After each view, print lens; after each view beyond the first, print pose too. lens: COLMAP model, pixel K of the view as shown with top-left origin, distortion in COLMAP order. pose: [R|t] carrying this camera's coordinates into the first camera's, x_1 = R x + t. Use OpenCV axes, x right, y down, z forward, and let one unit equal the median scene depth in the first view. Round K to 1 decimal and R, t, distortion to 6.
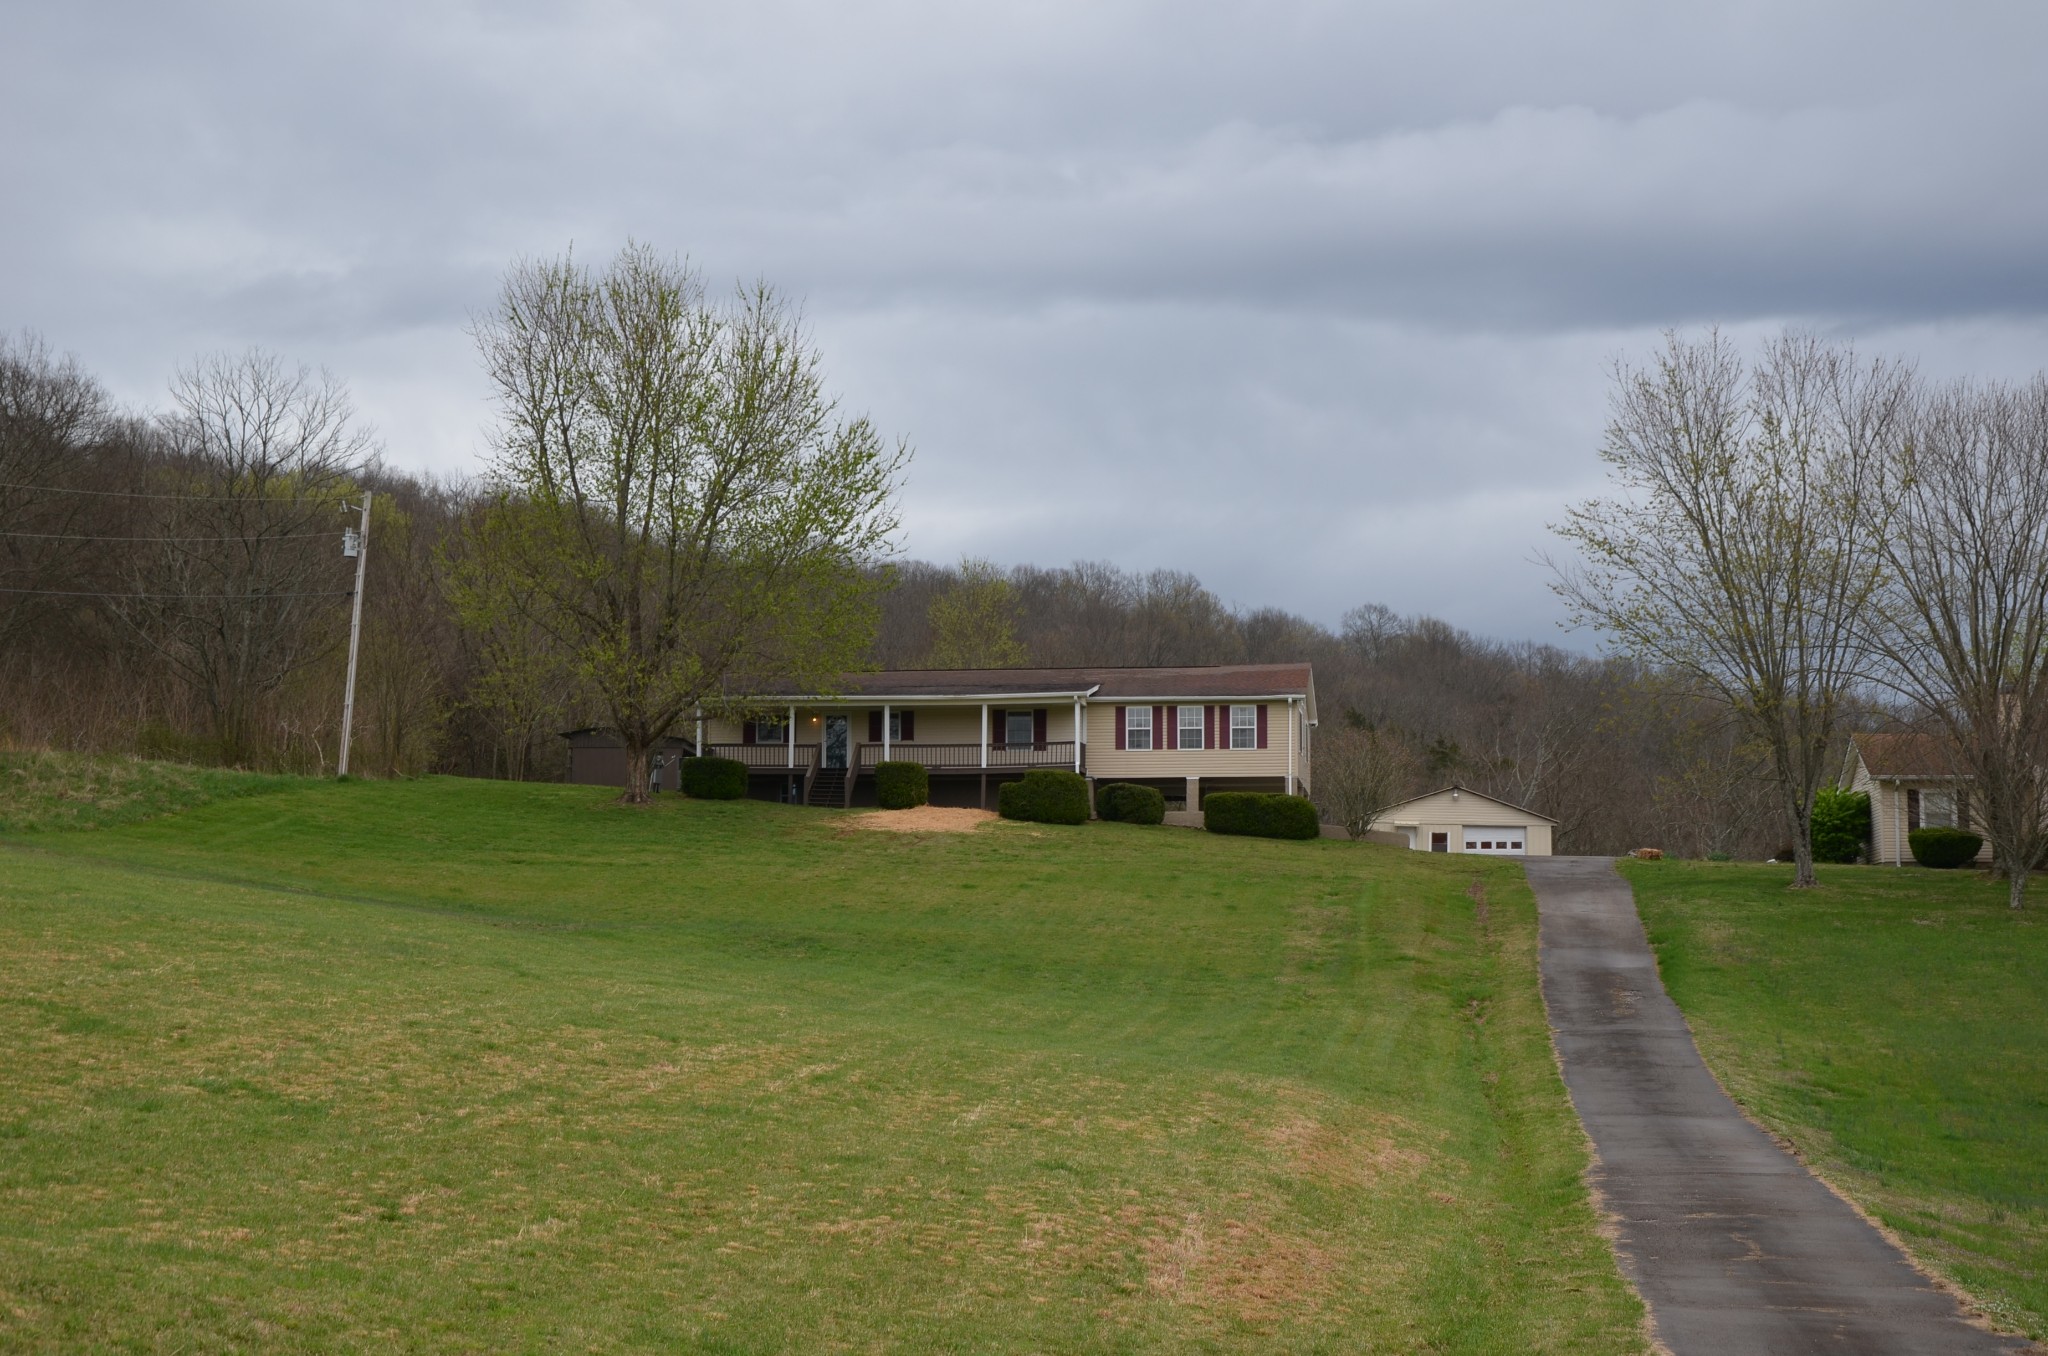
lens RADIAL K [[1580.6, 0, 1025.3], [0, 1580.6, 678.5], [0, 0, 1]] dist [-0.138369, 0.057676]
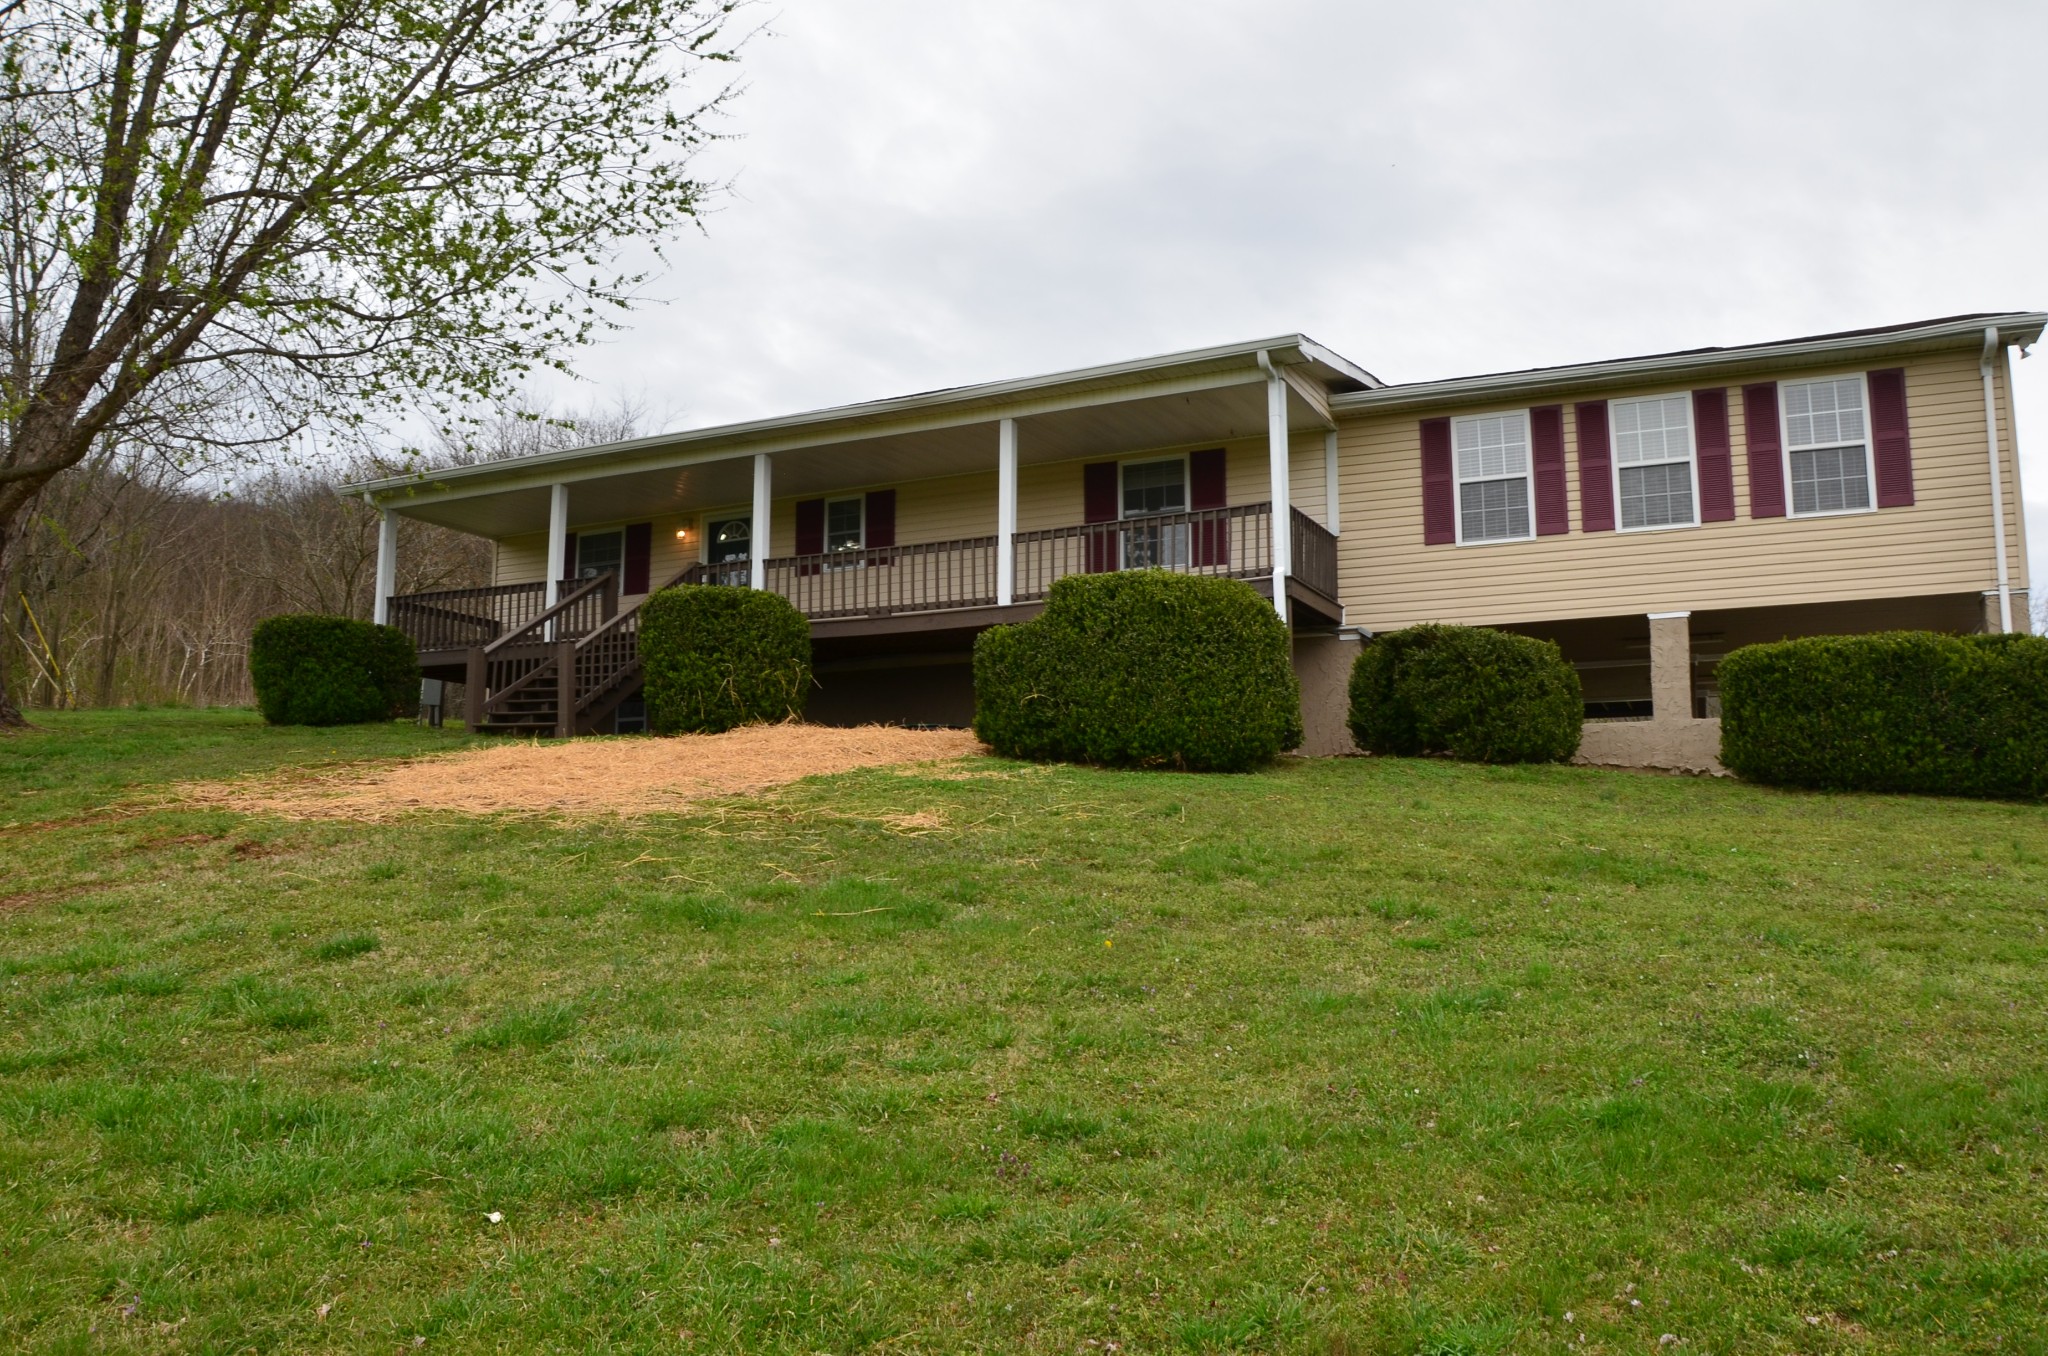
lens RADIAL K [[1580.6, 0, 1021.7], [0, 1580.6, 673.5], [0, 0, 1]] dist [-0.138369, 0.057676]
pose [[0.964680, -0.042098, -0.260040, 0.060932], [0.048186, 0.998692, 0.017081, 0.063580], [0.258981, -0.029008, 0.965447, 0.667914]]
